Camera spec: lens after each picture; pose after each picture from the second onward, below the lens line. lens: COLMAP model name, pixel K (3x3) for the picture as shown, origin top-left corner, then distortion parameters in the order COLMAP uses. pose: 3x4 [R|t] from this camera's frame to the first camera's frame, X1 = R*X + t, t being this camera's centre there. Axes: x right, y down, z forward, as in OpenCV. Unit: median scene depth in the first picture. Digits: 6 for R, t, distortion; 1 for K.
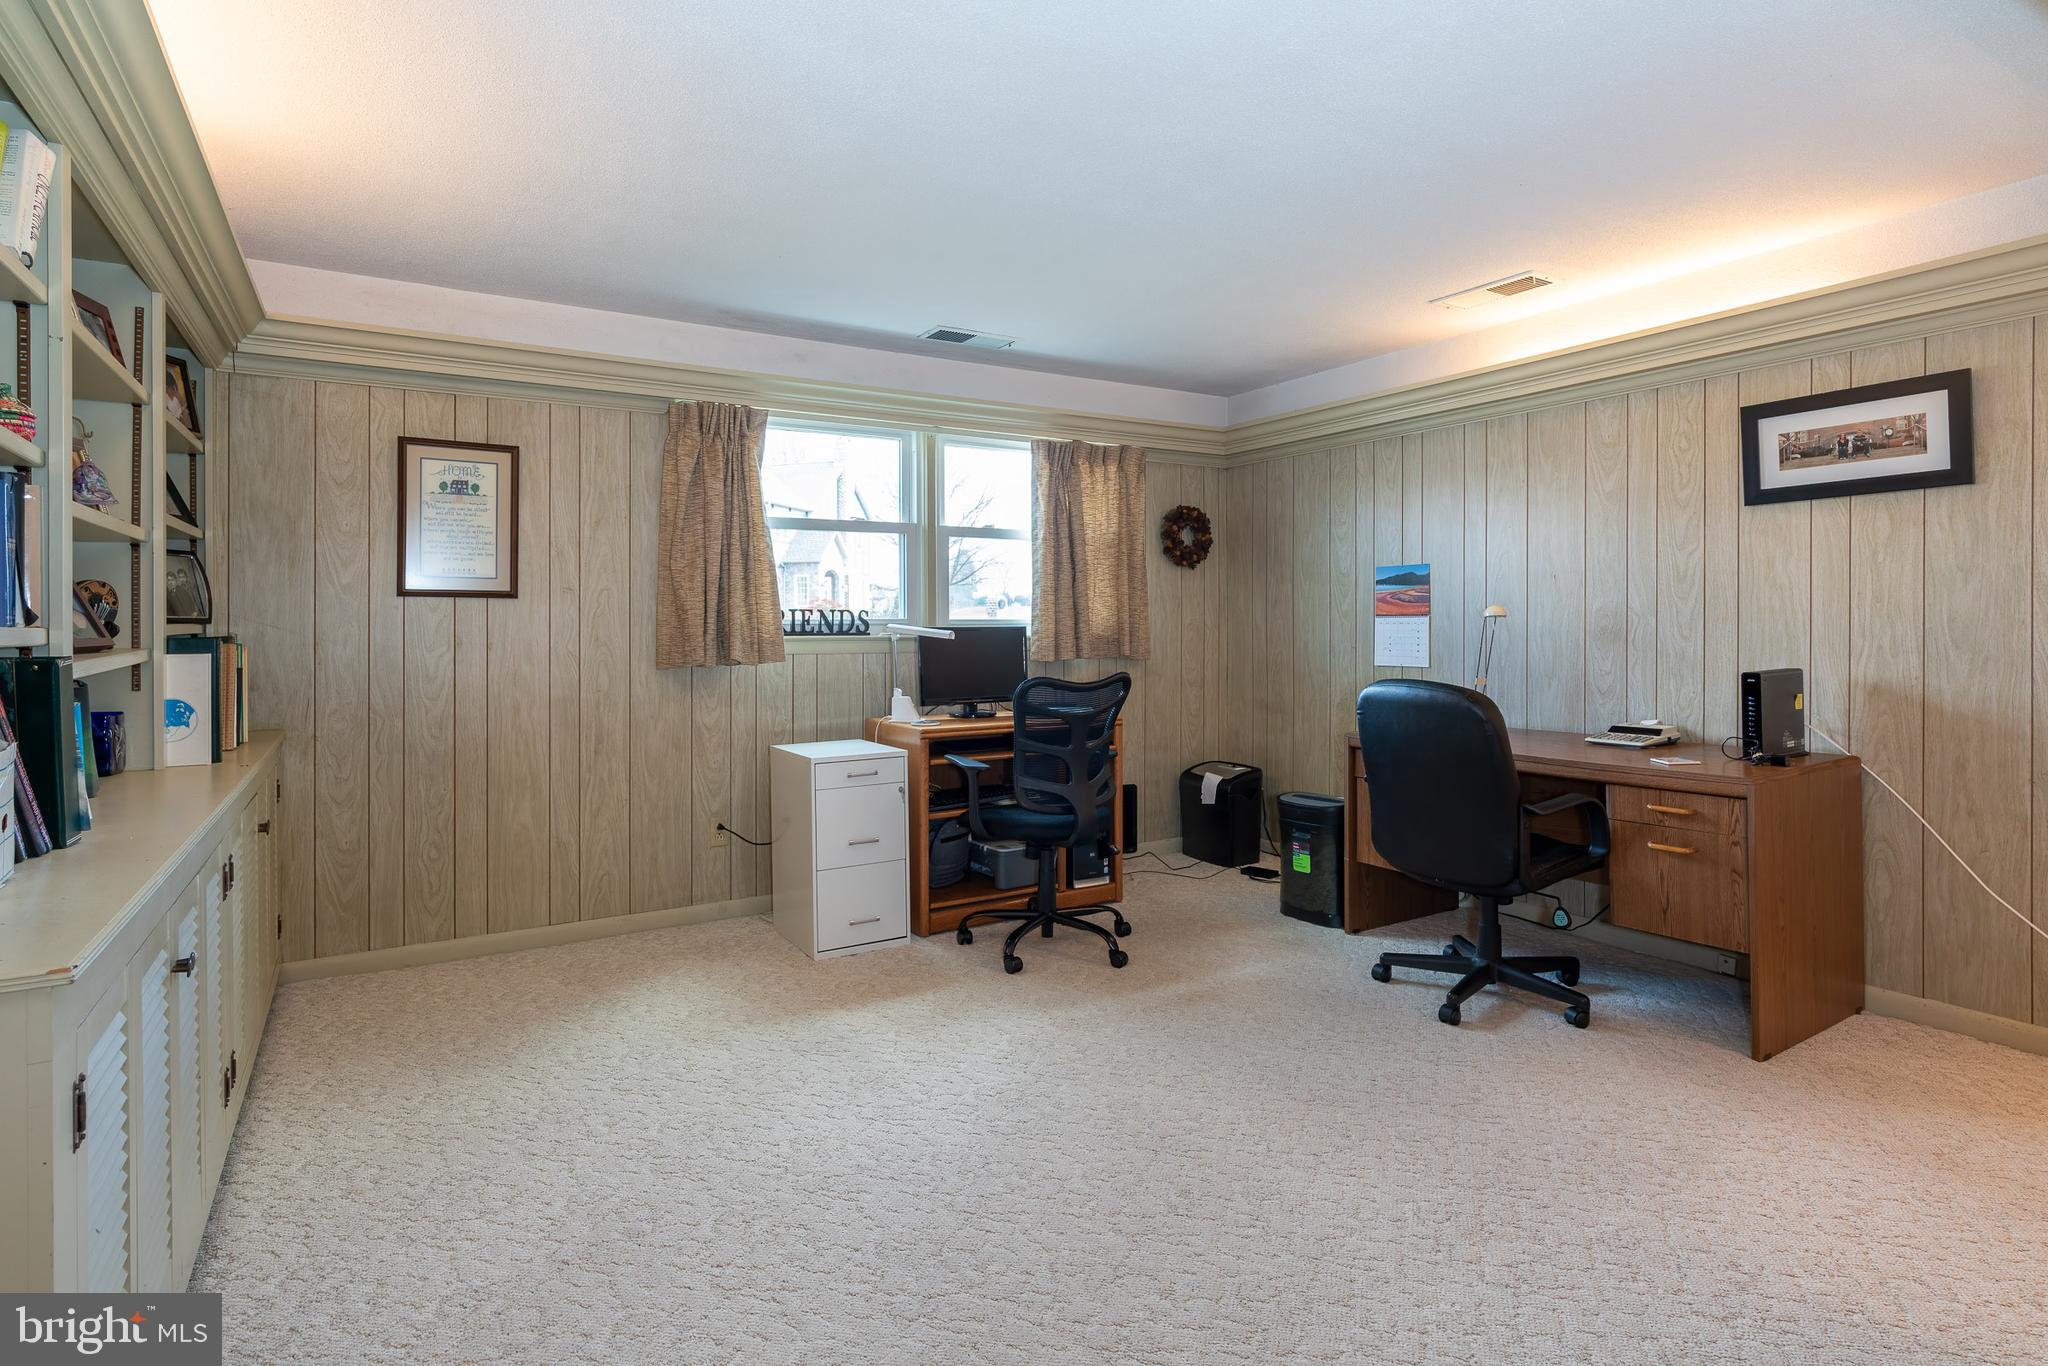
lens RADIAL K [[1052.9, 0, 1029.8], [0, 1052.9, 629.0], [0, 0, 1]] dist [-0.013060, 0.007120]
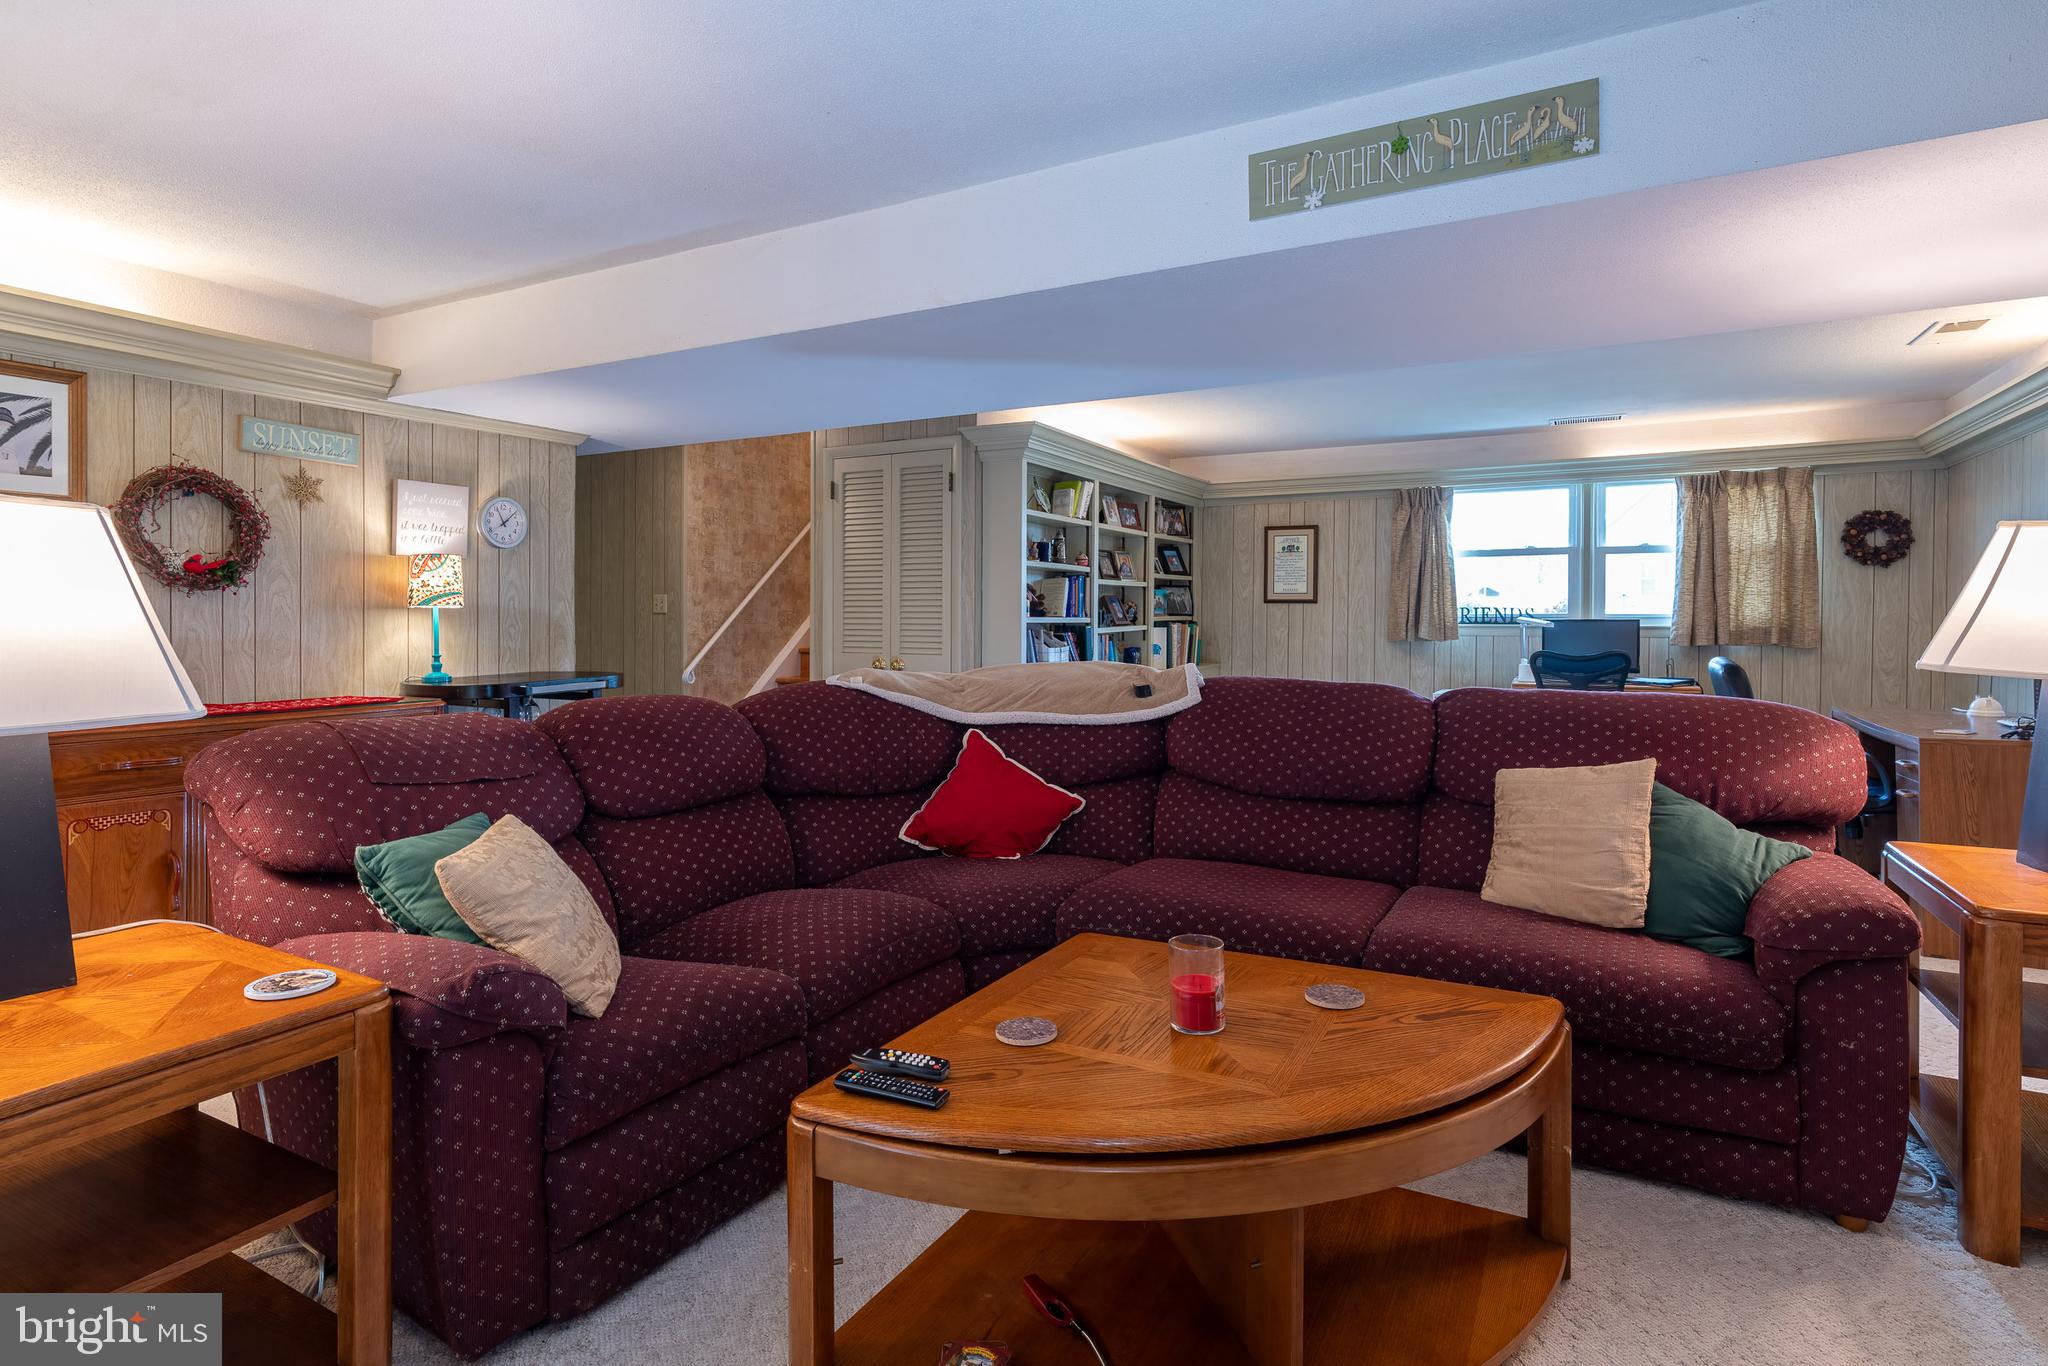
lens RADIAL K [[1052.9, 0, 992.1], [0, 1052.9, 635.0], [0, 0, 1]] dist [-0.013060, 0.007120]
pose [[0.487926, 0.017090, -0.872718, 0.811463], [-0.006404, 0.999851, 0.016000, 0.001931], [0.872862, -0.002218, 0.487963, -0.418809]]
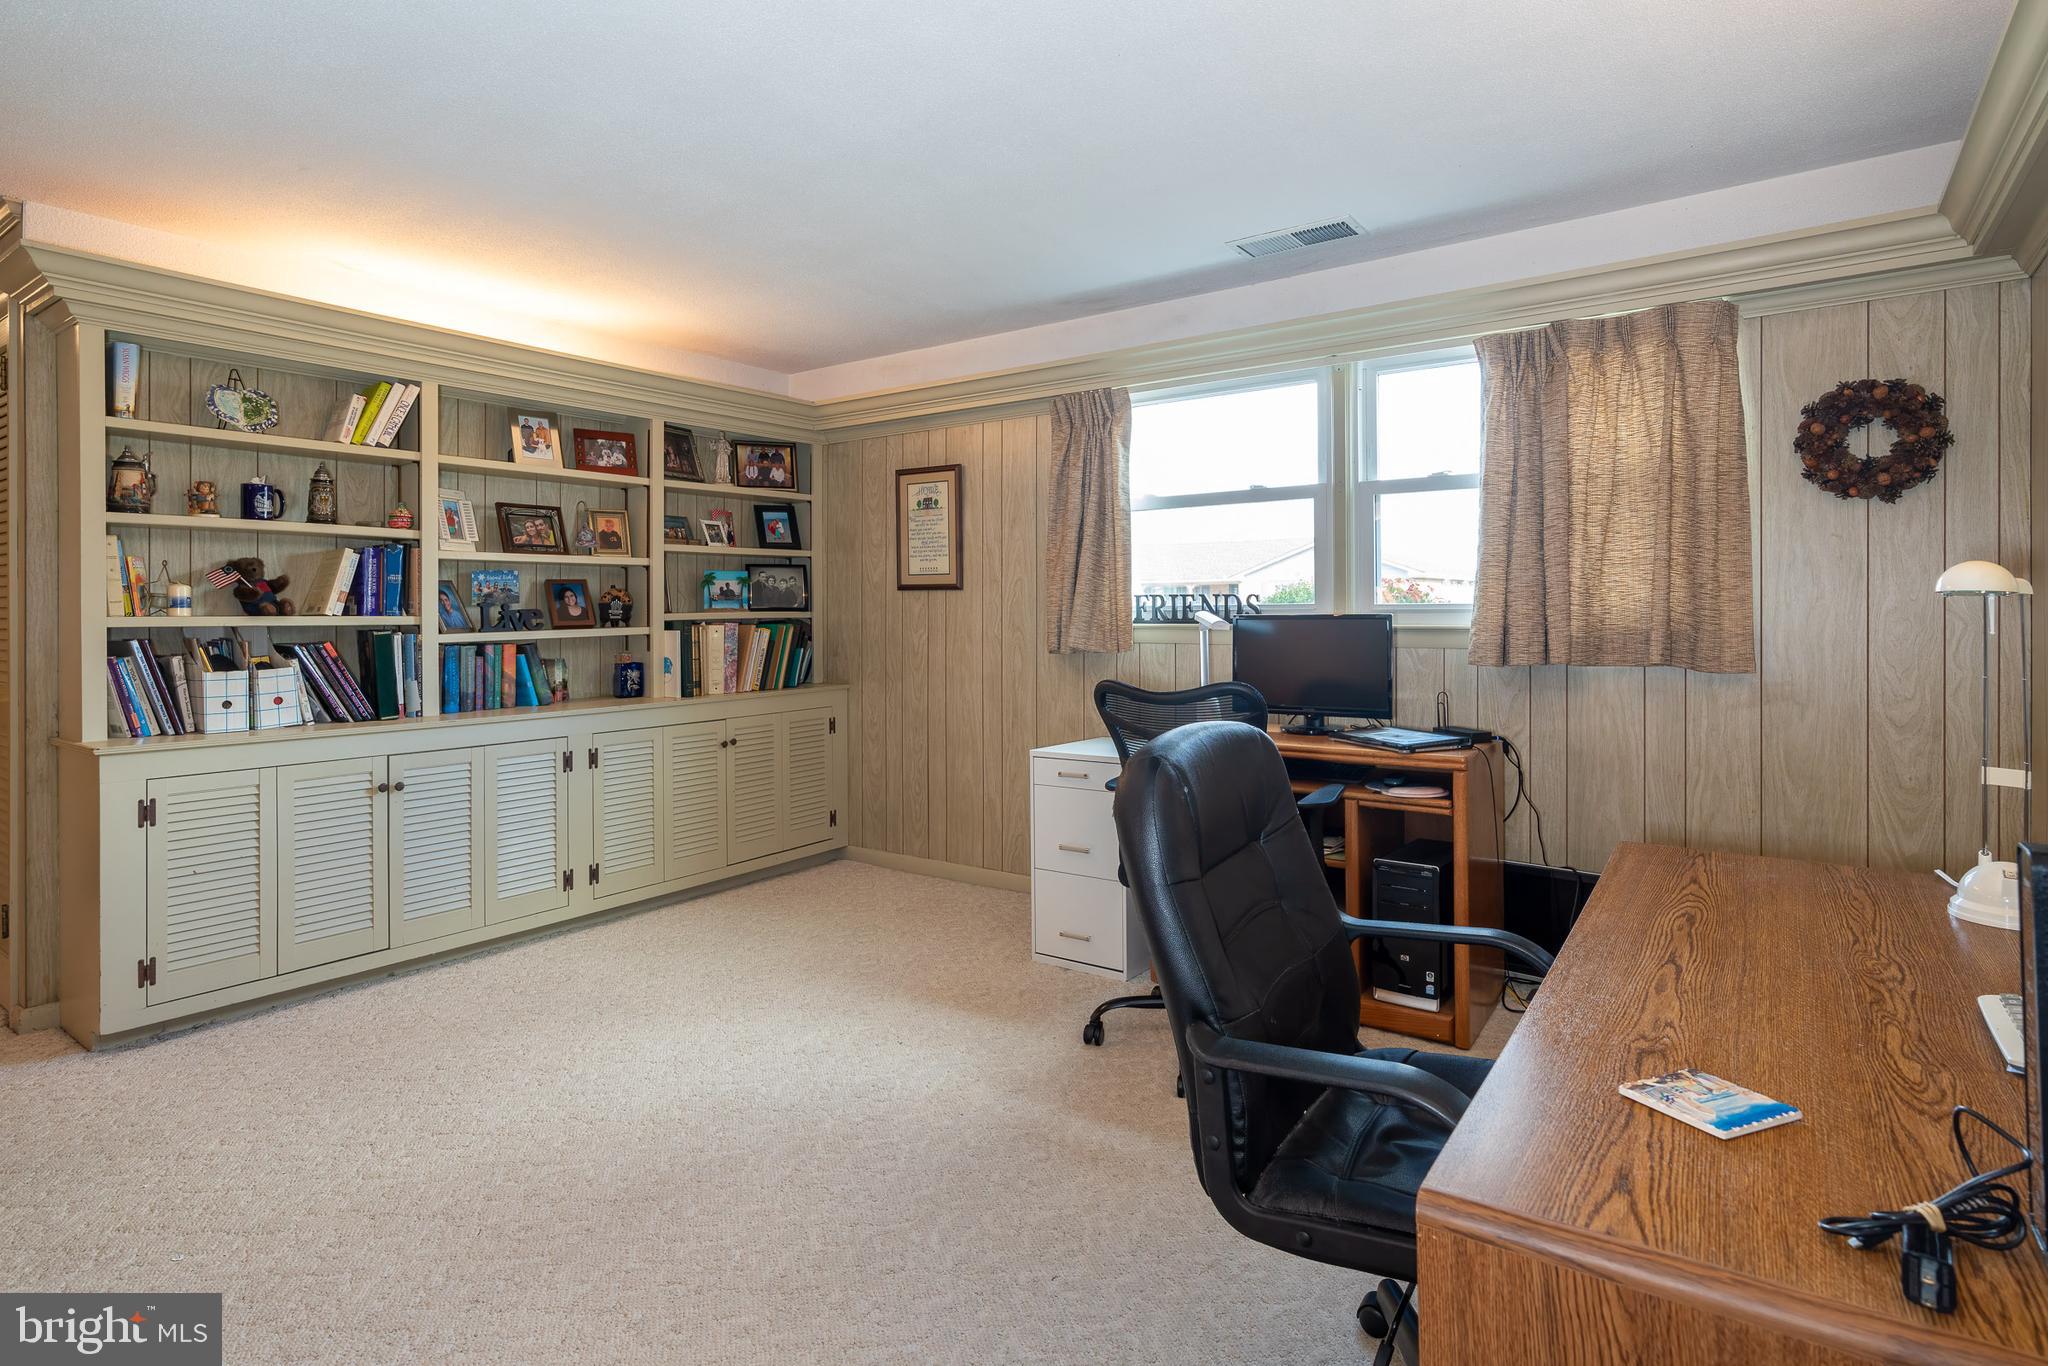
lens RADIAL K [[1052.9, 0, 993.2], [0, 1052.9, 611.5], [0, 0, 1]] dist [-0.013060, 0.007120]
pose [[0.383639, 0.001239, -0.923482, 0.569830], [0.000208, 0.999999, 0.001428, -0.005289], [0.923483, -0.000740, 0.383639, 0.503731]]
